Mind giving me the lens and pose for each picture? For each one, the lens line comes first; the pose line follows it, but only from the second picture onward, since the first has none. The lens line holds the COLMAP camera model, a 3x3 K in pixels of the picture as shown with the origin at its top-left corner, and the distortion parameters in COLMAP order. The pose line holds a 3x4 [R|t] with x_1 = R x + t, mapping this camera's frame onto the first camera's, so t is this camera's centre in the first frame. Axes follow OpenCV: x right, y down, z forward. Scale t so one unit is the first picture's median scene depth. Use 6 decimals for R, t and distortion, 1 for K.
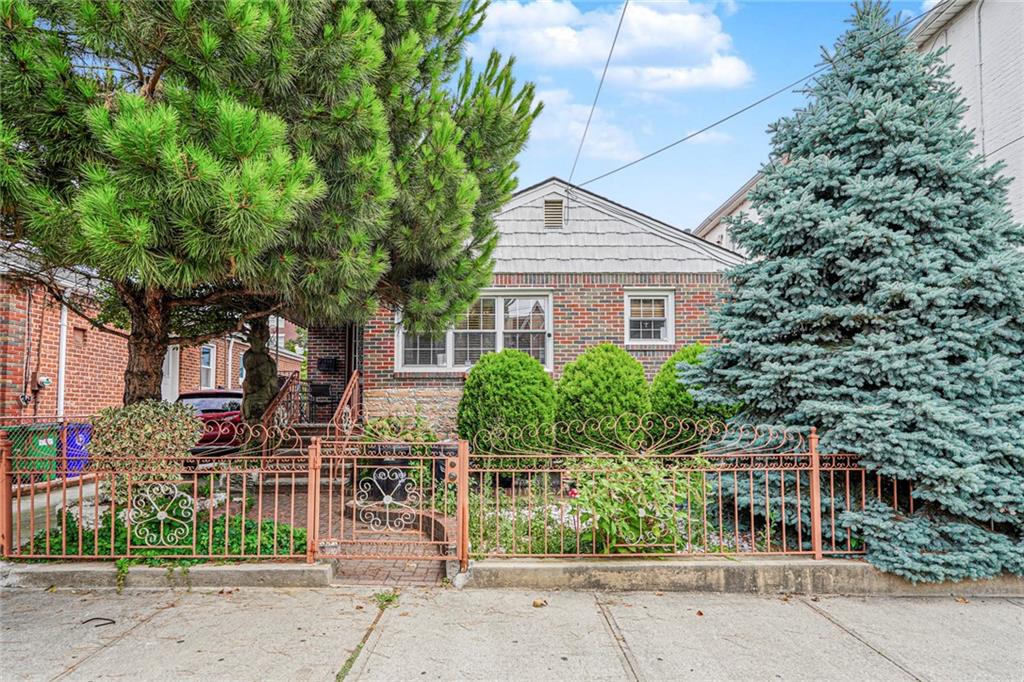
lens RADIAL K [[506.0, 0, 511.7], [0, 506.0, 390.1], [0, 0, 1]] dist [-0.001317, -0.000466]
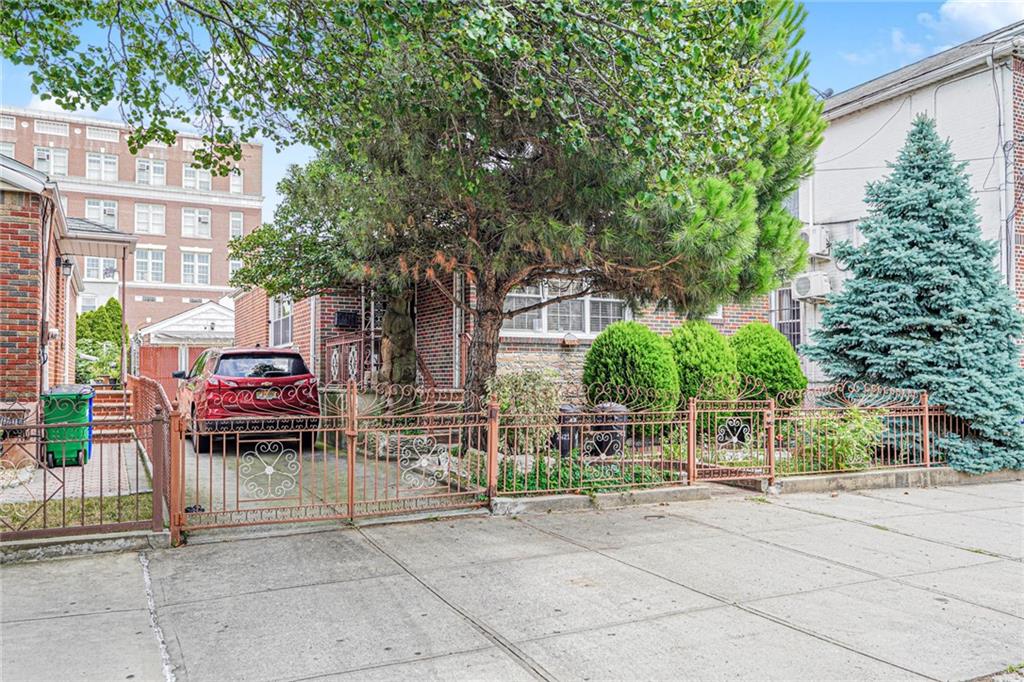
lens RADIAL K [[786.5, 0, 512.0], [0, 786.5, 341.0], [0, 0, 1]] dist [0.007340, -0.001213]
pose [[0.898322, 0.025658, 0.438588, -1.832703], [-0.026706, 0.999636, -0.003780, -0.045033], [-0.438525, -0.008317, 0.898680, -0.774068]]
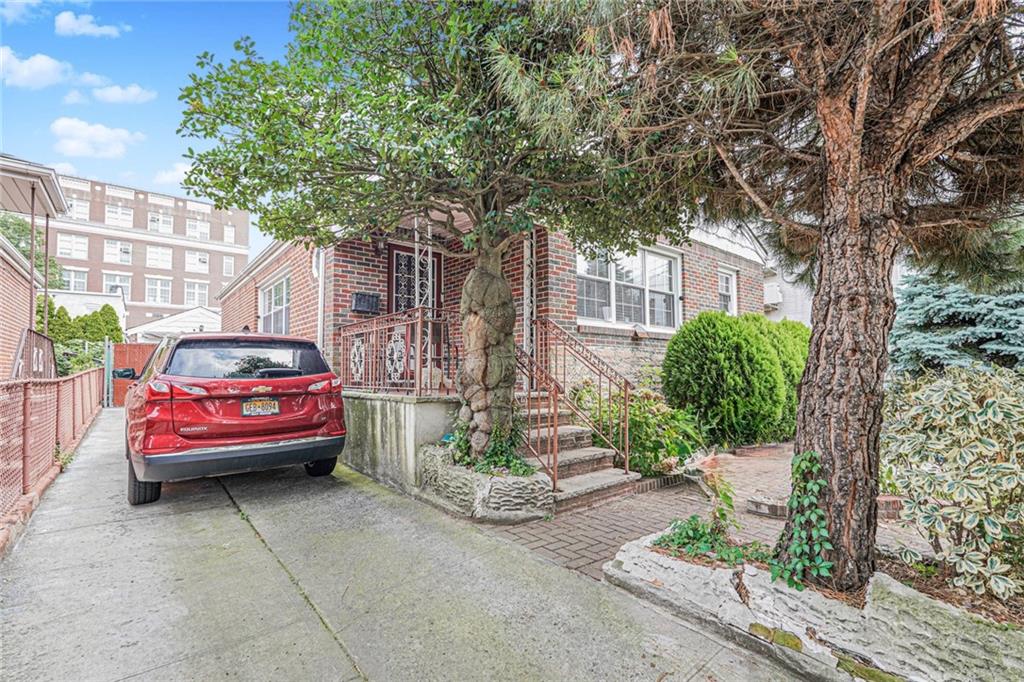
lens RADIAL K [[463.6, 0, 507.9], [0, 463.6, 353.5], [0, 0, 1]] dist [0.001043, 0.000451]
pose [[0.790926, 0.028150, 0.611264, -1.571745], [-0.033256, 0.999442, -0.002997, 0.030380], [-0.611008, -0.017958, 0.791421, 1.053234]]
